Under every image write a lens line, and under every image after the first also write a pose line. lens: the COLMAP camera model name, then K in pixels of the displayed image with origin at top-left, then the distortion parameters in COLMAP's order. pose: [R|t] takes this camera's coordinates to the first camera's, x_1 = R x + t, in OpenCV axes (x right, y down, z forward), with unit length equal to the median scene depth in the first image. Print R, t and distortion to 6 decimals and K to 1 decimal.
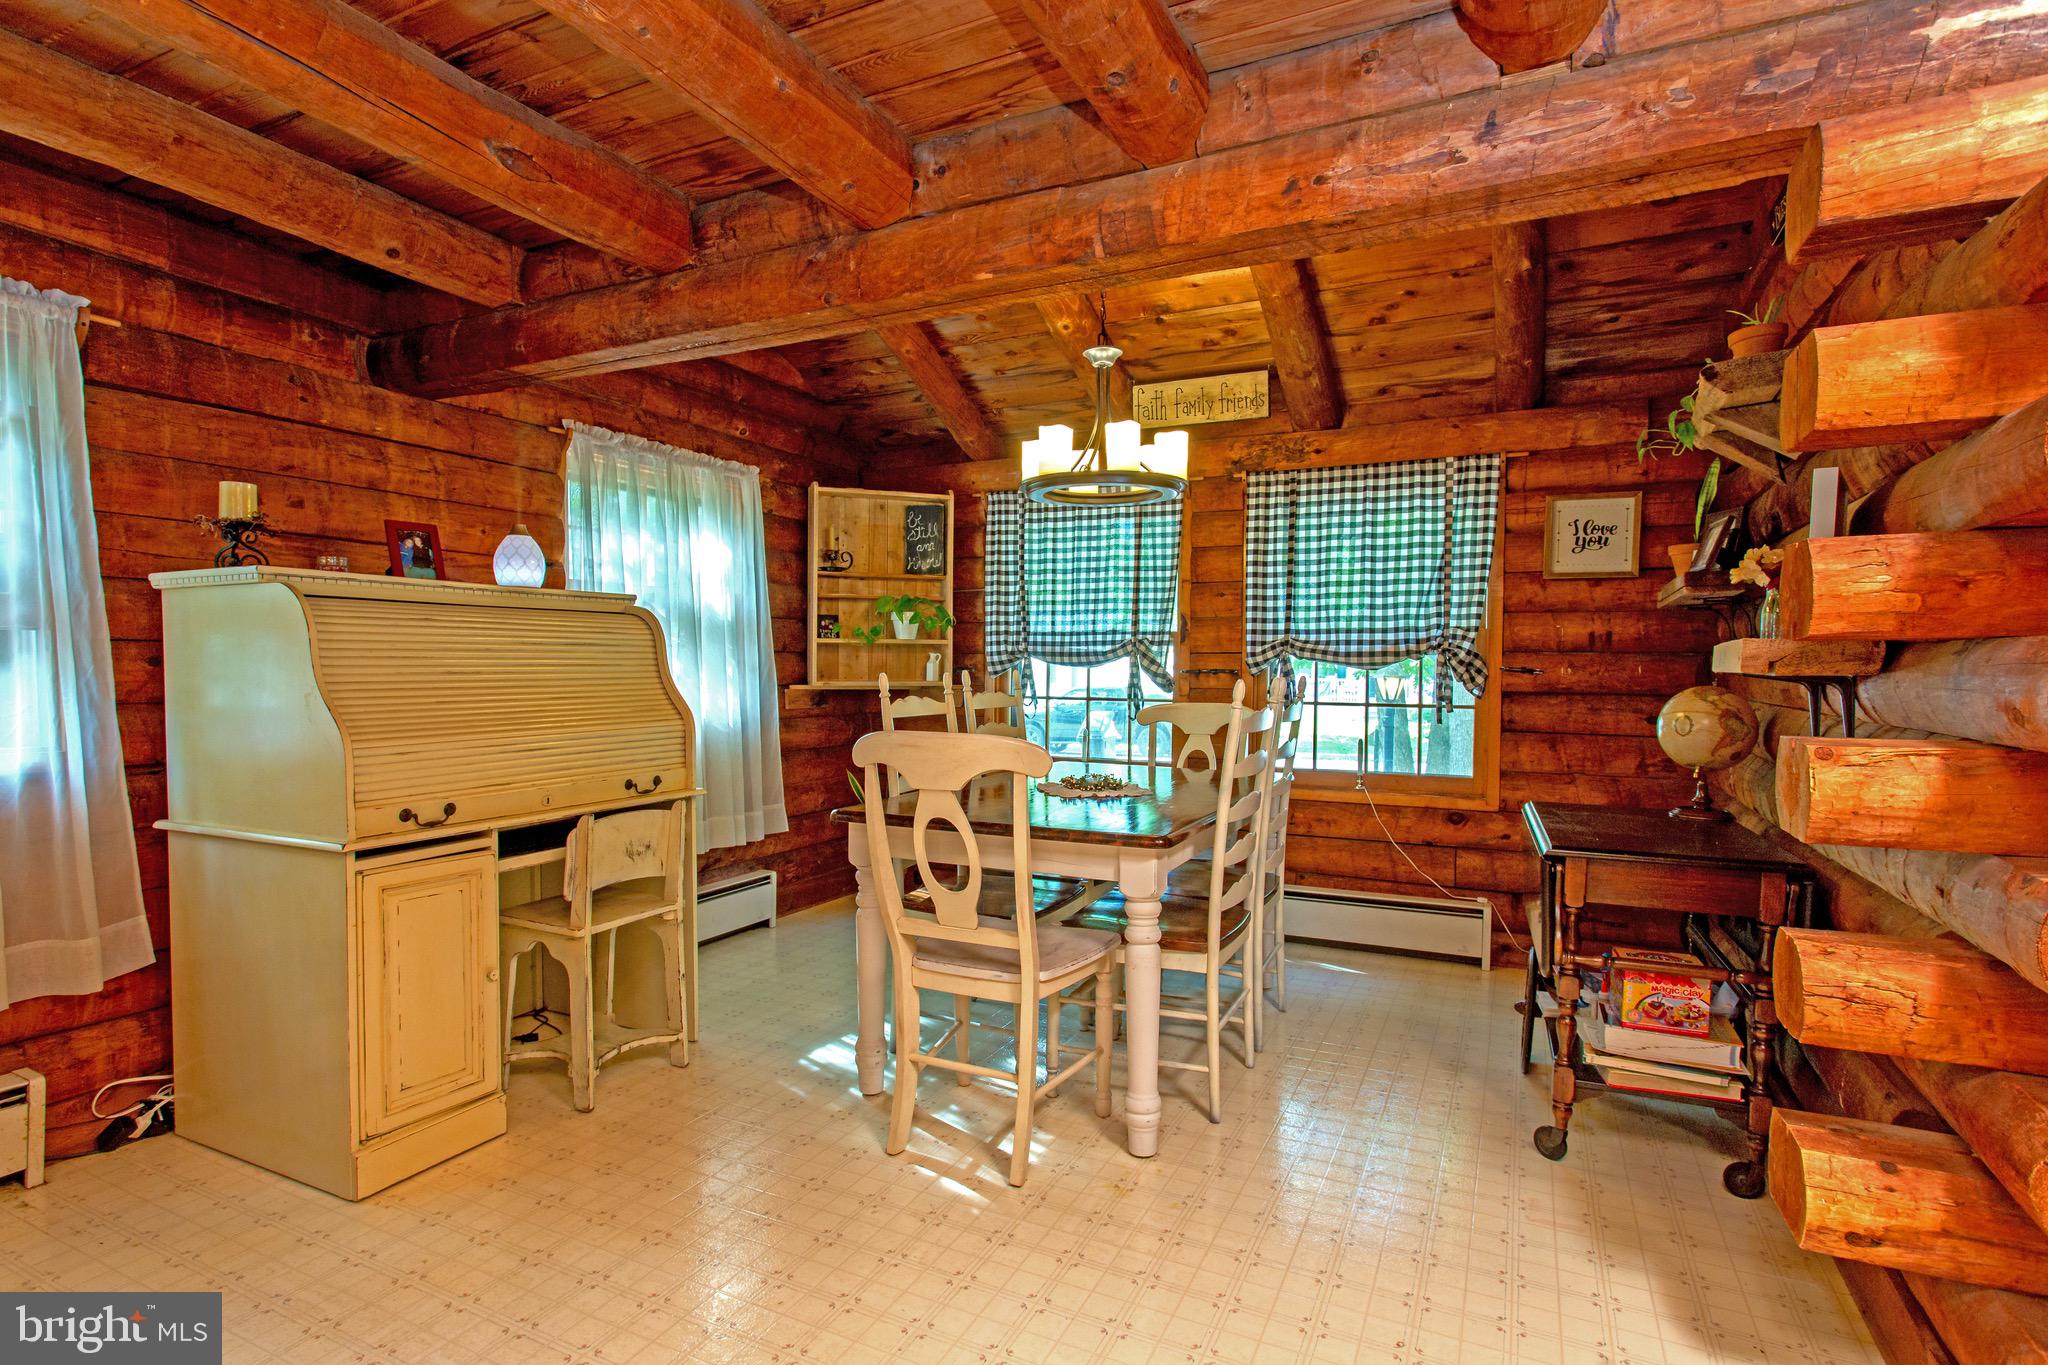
lens RADIAL K [[1014.4, 0, 1028.3], [0, 1014.4, 691.8], [0, 0, 1]] dist [-0.017496, 0.008483]
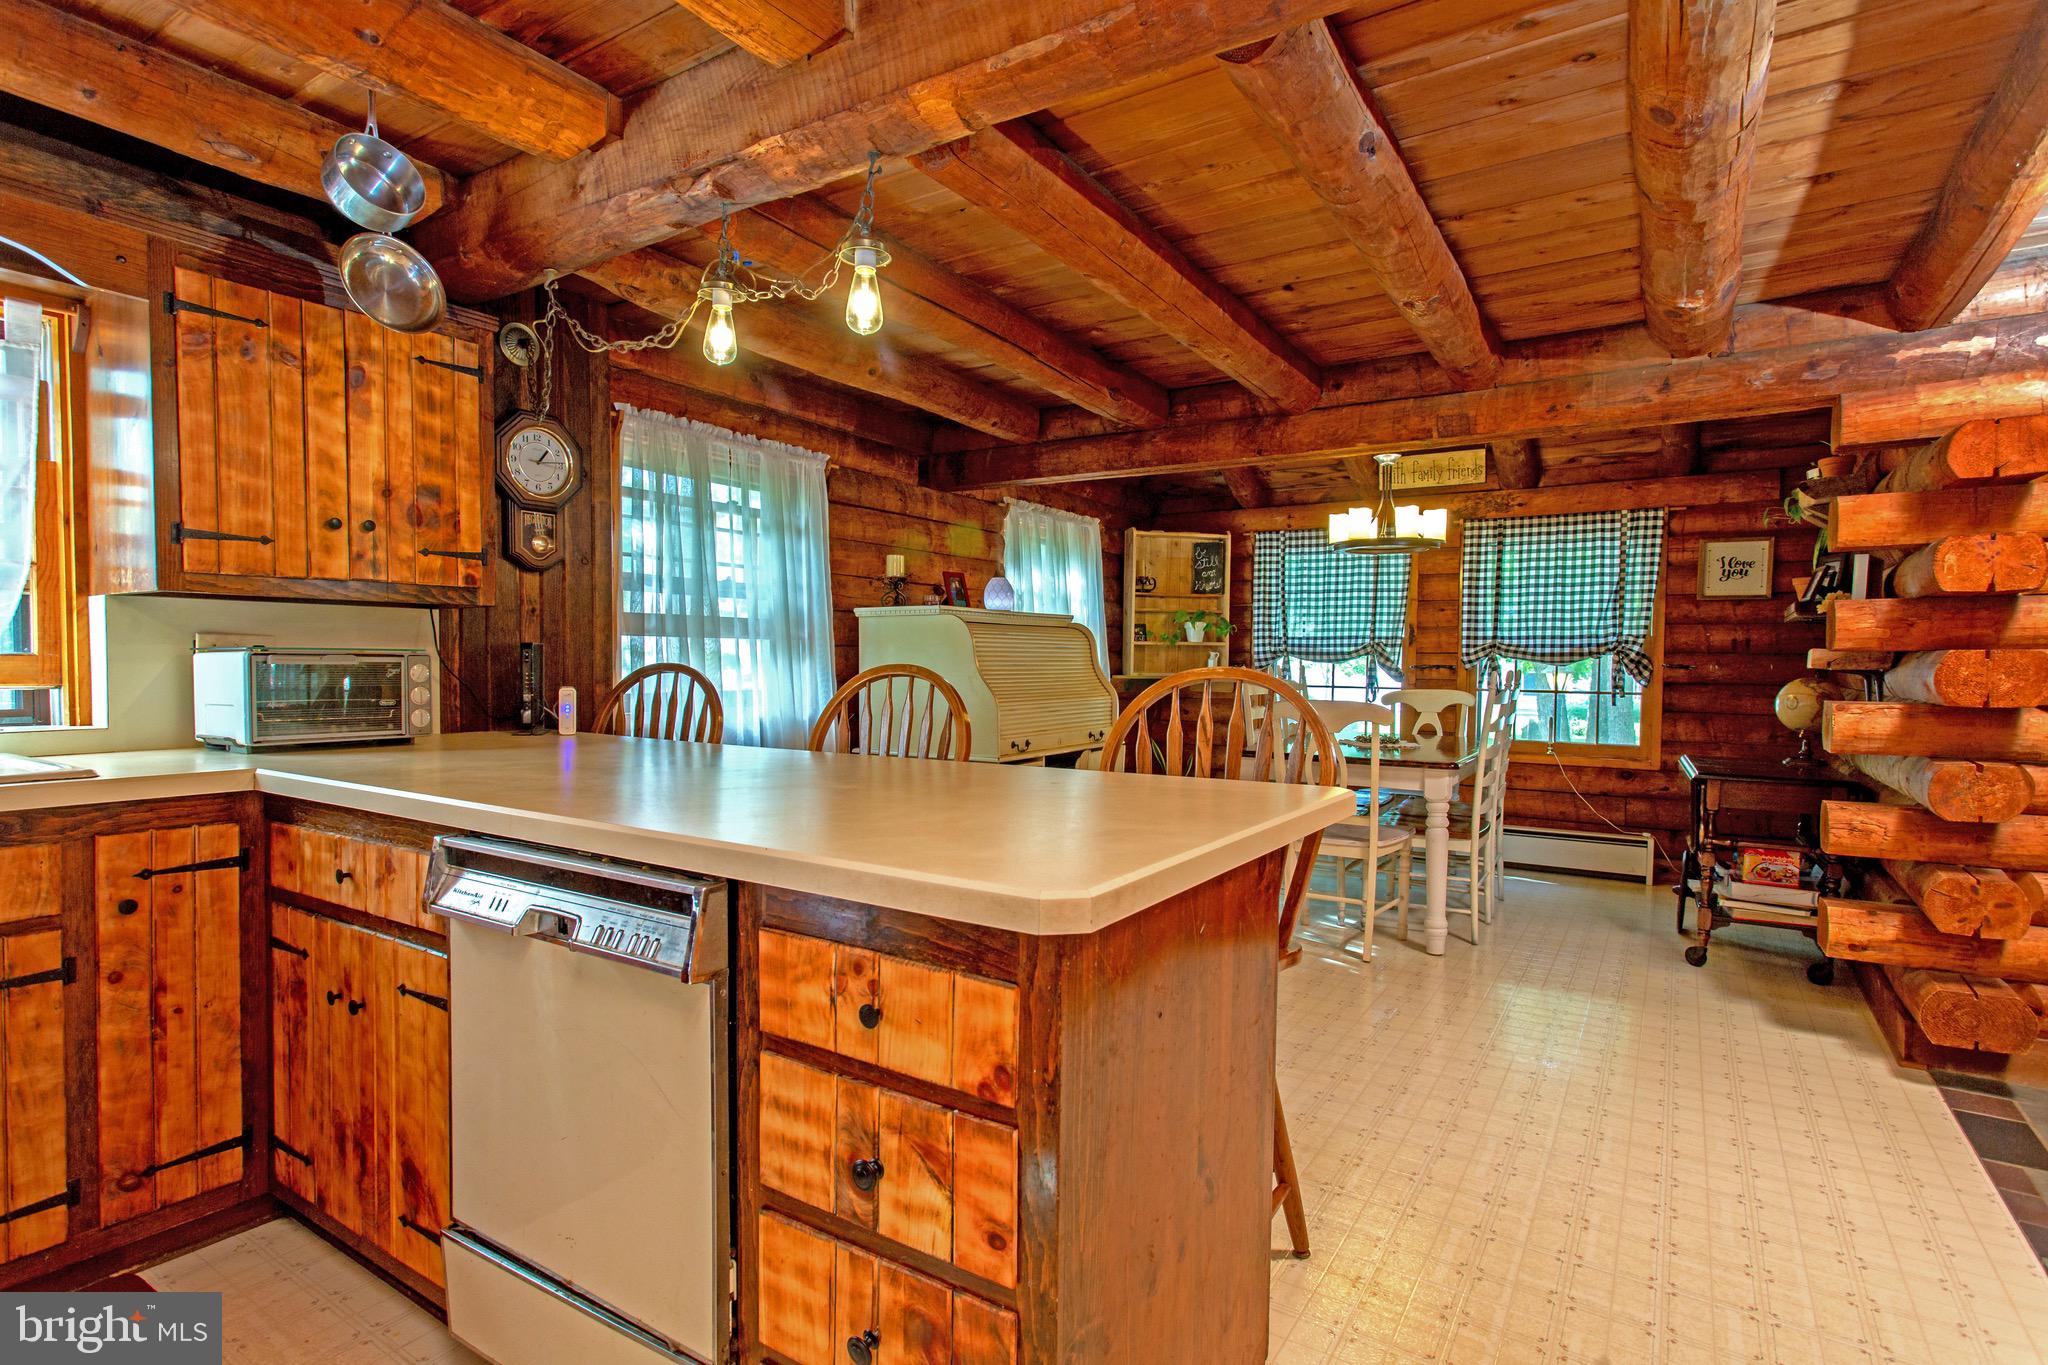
lens RADIAL K [[1014.4, 0, 1024.7], [0, 1014.4, 691.2], [0, 0, 1]] dist [-0.017496, 0.008483]
pose [[0.992737, 0.007361, -0.120076, -0.337872], [-0.006868, 0.999966, 0.004520, 0.017307], [0.120105, -0.003662, 0.992754, -0.686476]]
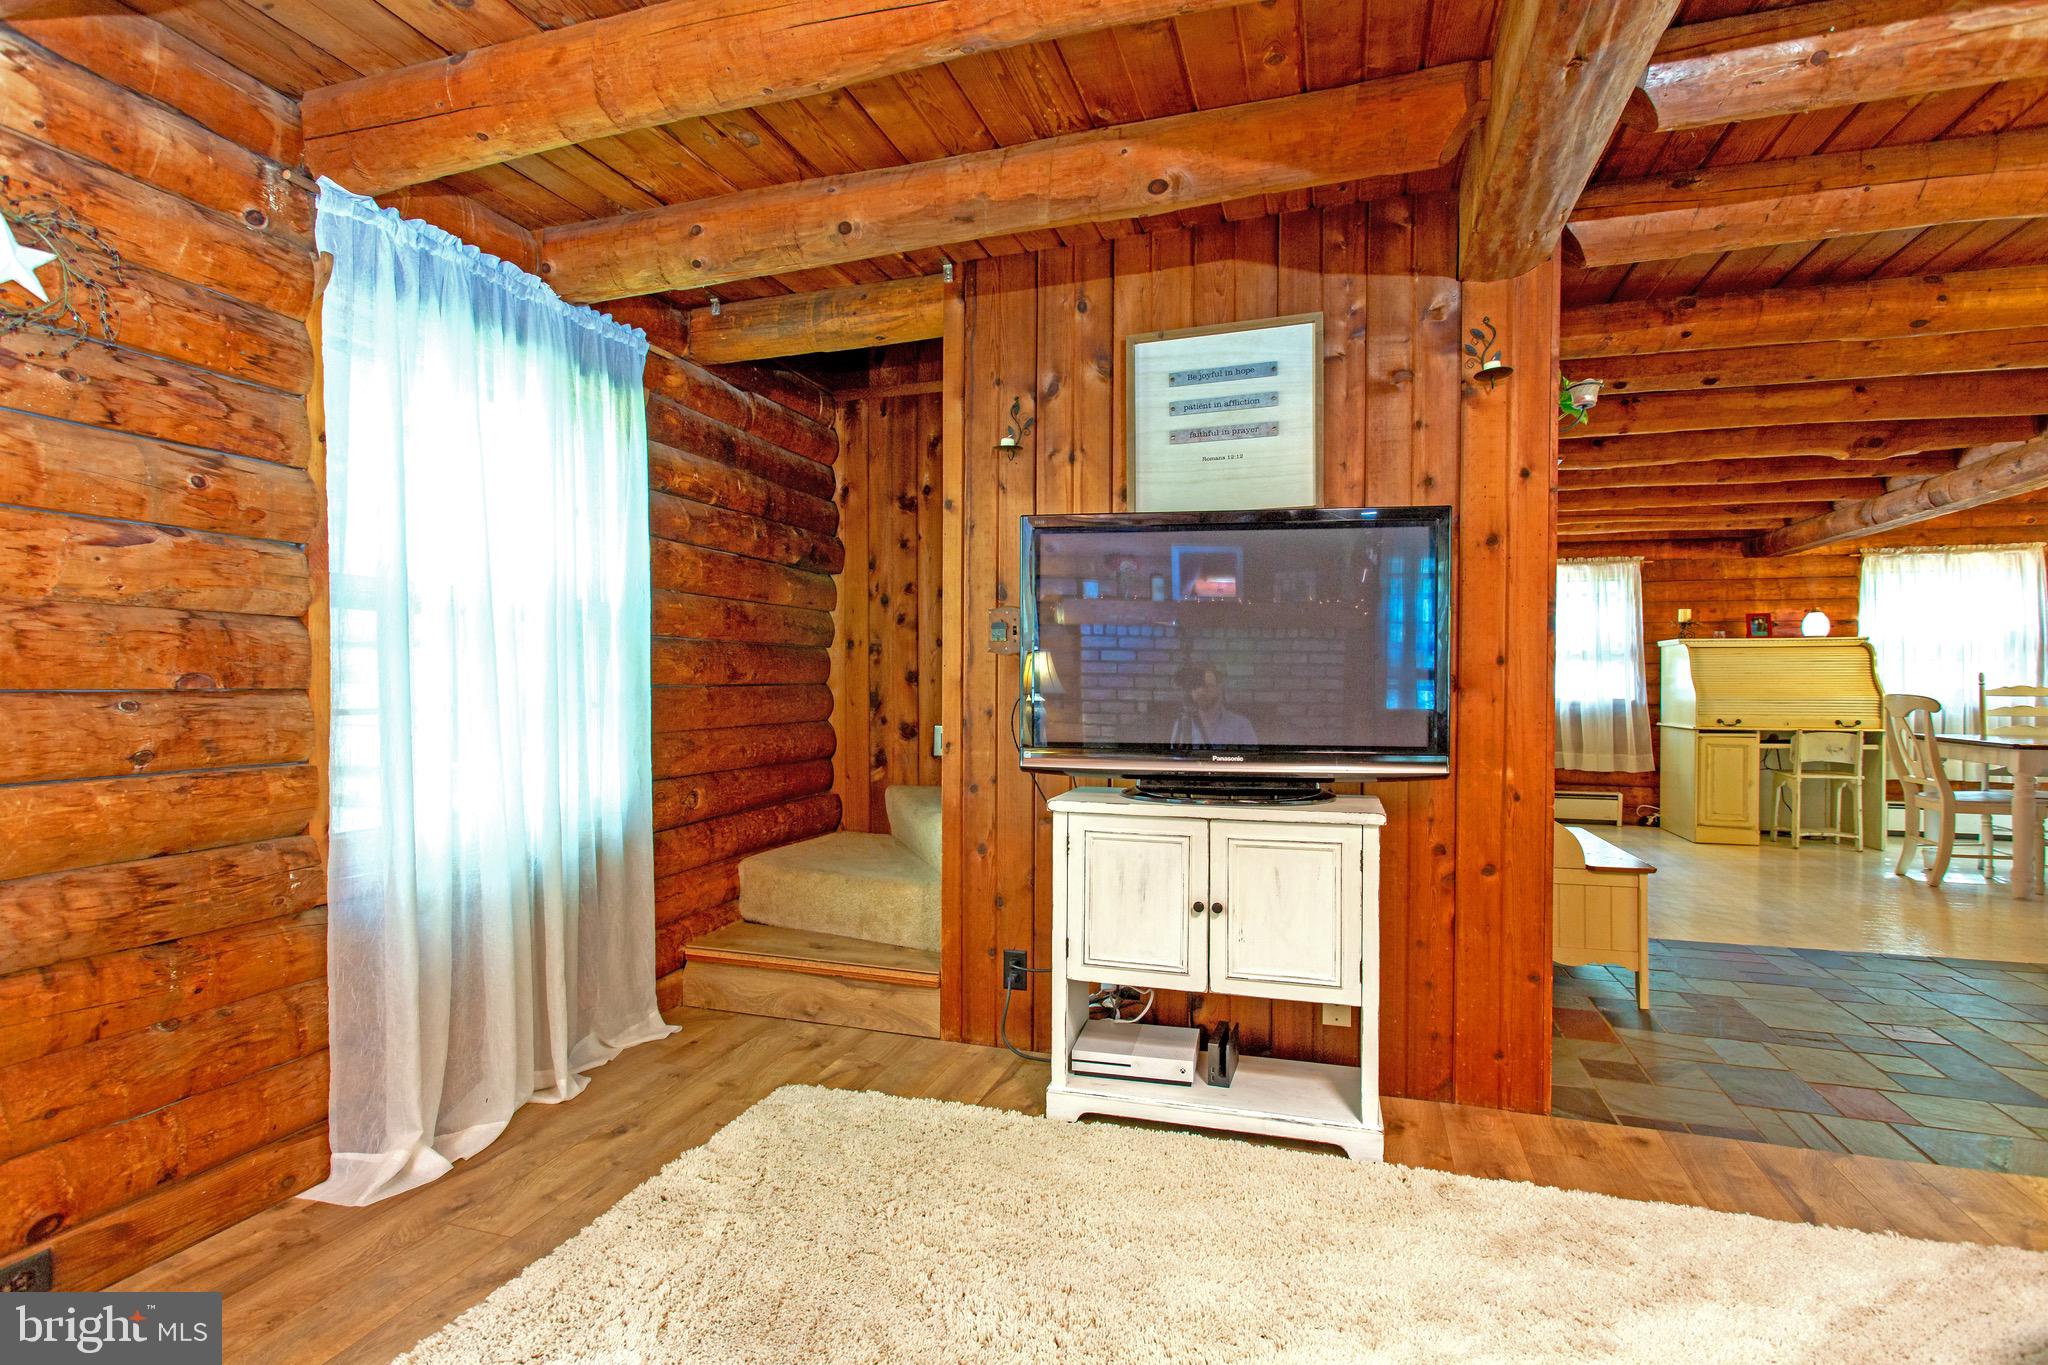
lens RADIAL K [[971.7, 0, 1019.7], [0, 971.7, 685.5], [0, 0, 1]] dist [0.000758, -0.001119]
pose [[0.132873, 0.004928, -0.991121, 1.675770], [-0.029694, 0.999559, 0.000989, 0.065925], [0.990688, 0.029299, 0.132961, -1.222555]]
